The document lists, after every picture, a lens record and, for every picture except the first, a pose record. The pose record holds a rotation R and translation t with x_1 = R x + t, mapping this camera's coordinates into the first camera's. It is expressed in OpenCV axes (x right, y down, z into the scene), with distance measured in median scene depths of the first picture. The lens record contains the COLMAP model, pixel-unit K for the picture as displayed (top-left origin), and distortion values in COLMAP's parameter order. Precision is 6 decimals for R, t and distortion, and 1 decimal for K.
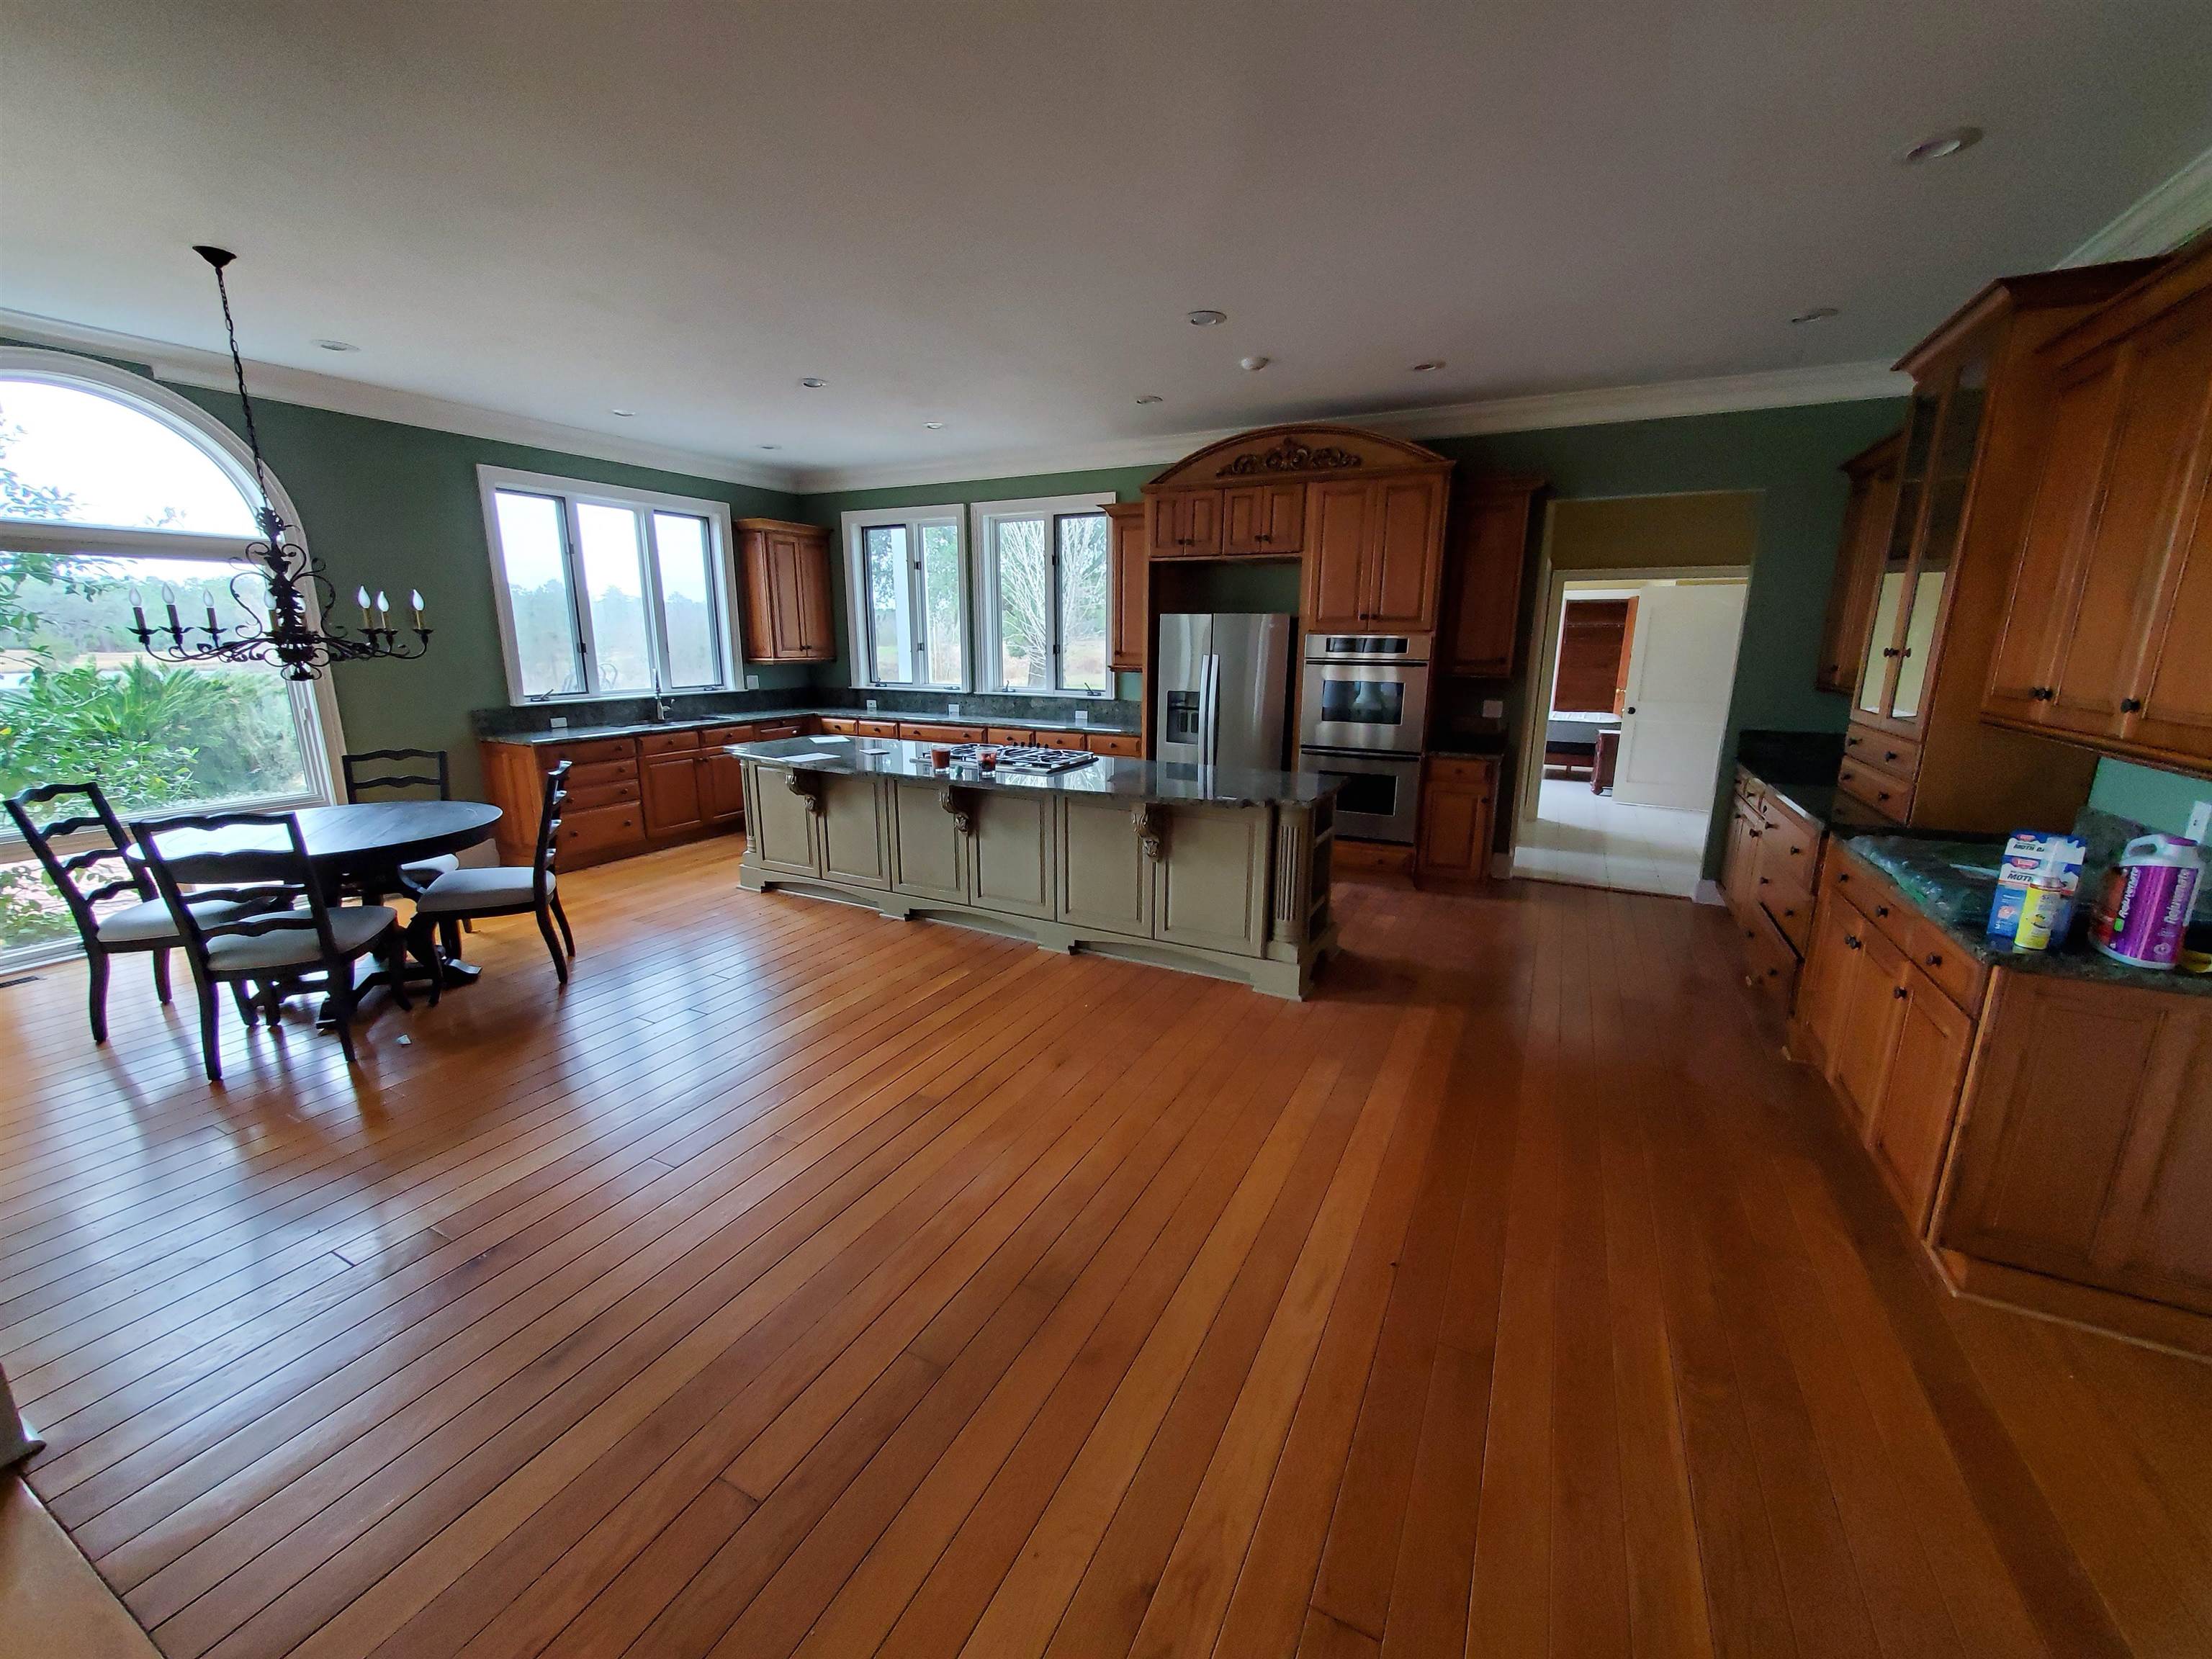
lens RADIAL K [[875.9, 0, 1107.2], [0, 875.9, 835.0], [0, 0, 1]] dist [0.008564, -0.000235]
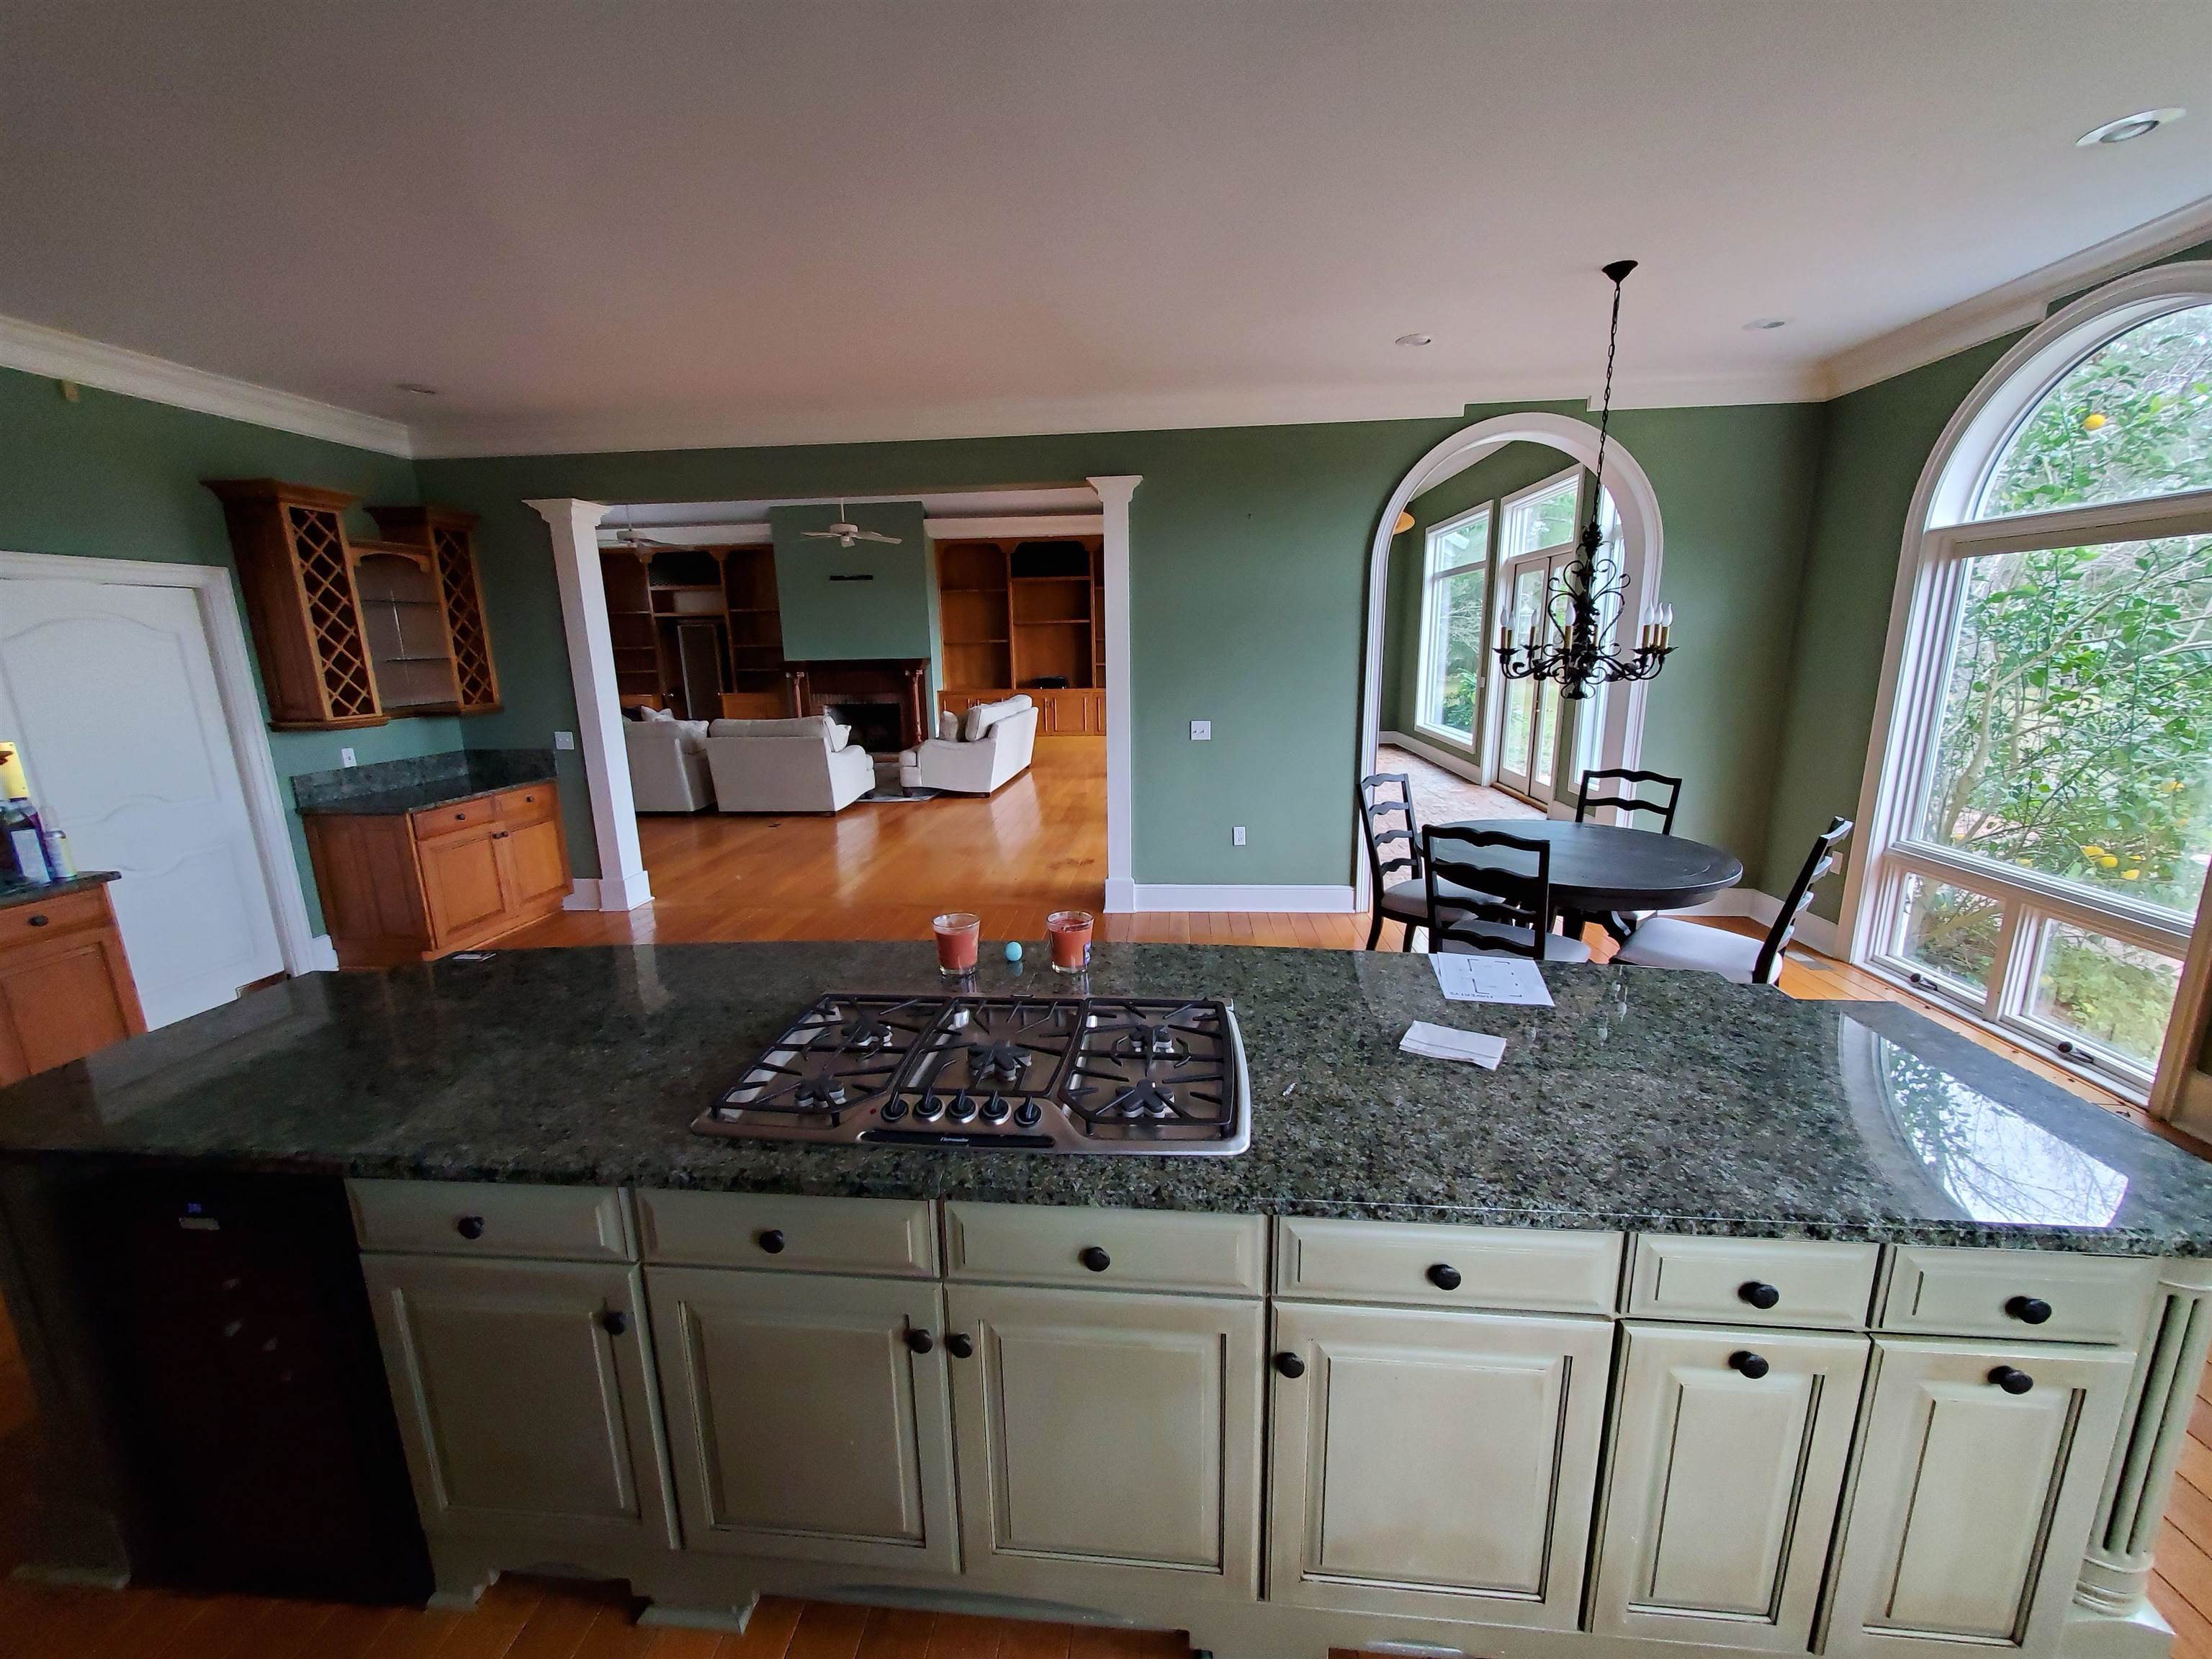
lens RADIAL K [[875.9, 0, 1101.7], [0, 875.9, 840.9], [0, 0, 1]] dist [0.008564, -0.000235]
pose [[0.368842, 0.184007, -0.911097, -0.108153], [-0.191859, 0.974172, 0.119075, -0.020957], [0.909476, 0.130883, 0.394619, 0.089699]]
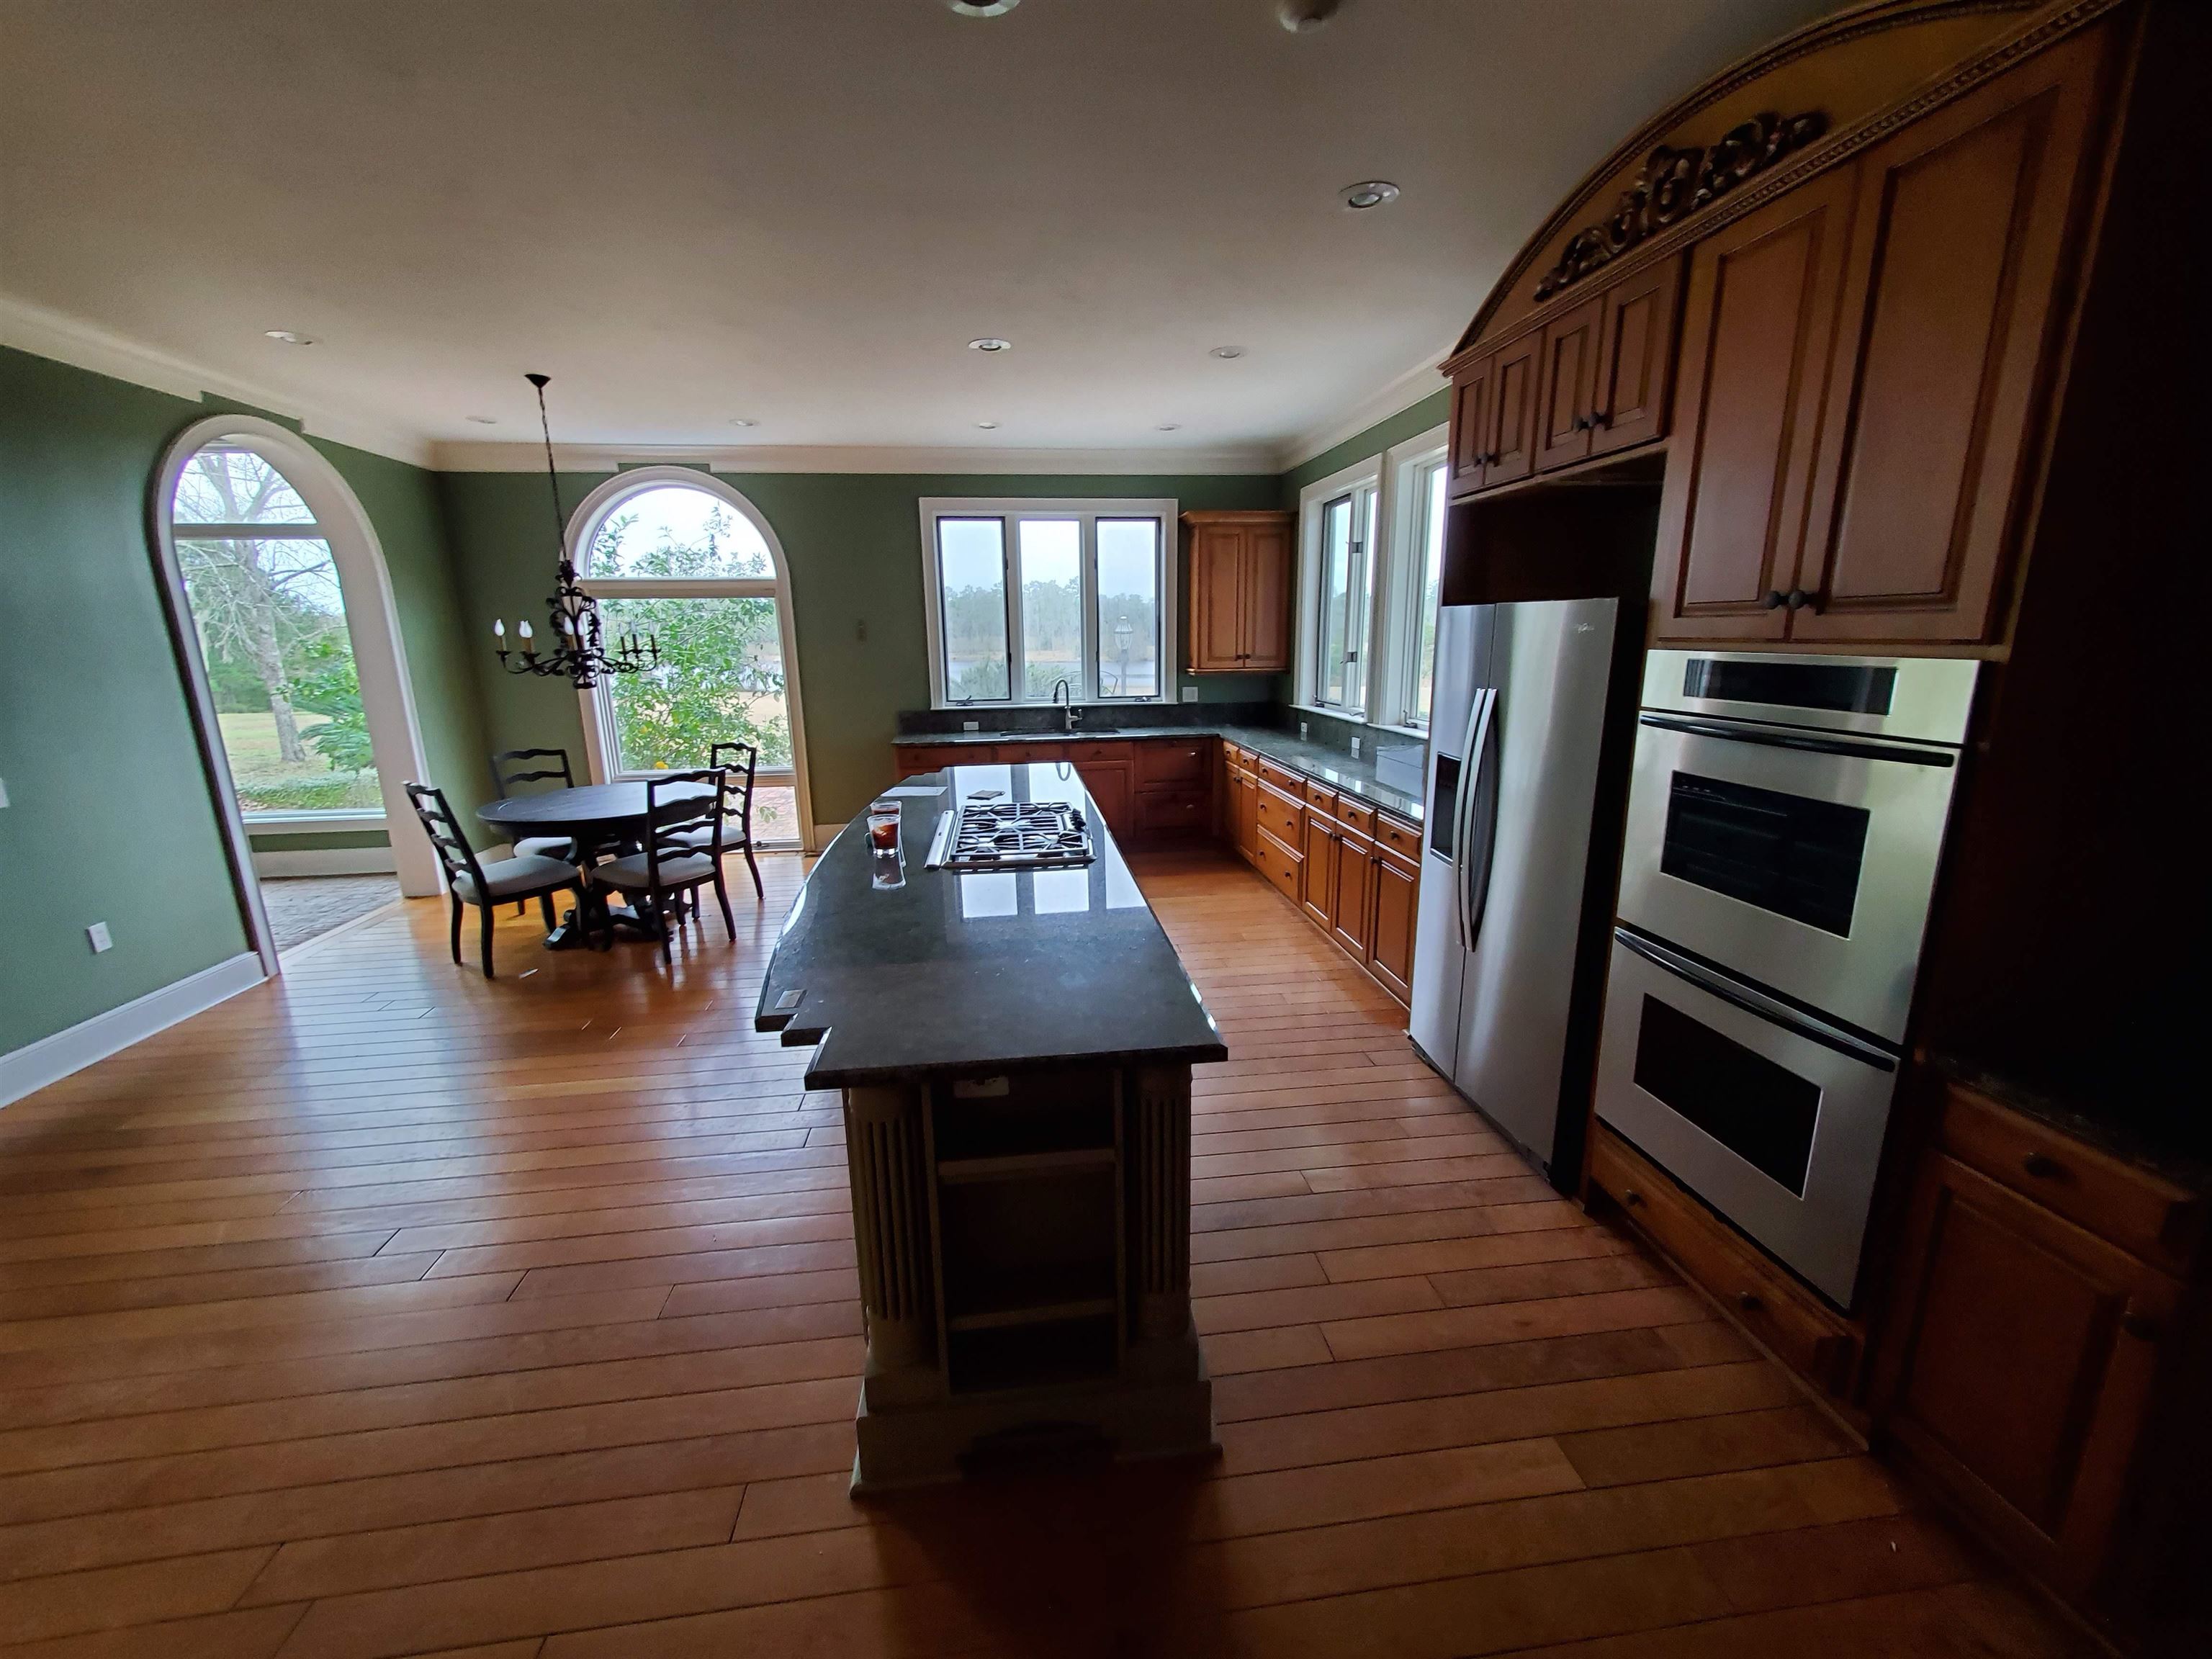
lens RADIAL K [[875.9, 0, 1104.5], [0, 875.9, 833.2], [0, 0, 1]] dist [0.008564, -0.000235]
pose [[0.563290, 0.173240, -0.807894, 0.375536], [-0.170826, 0.981065, 0.091268, -0.125457], [0.808407, 0.086599, 0.582218, 0.513214]]
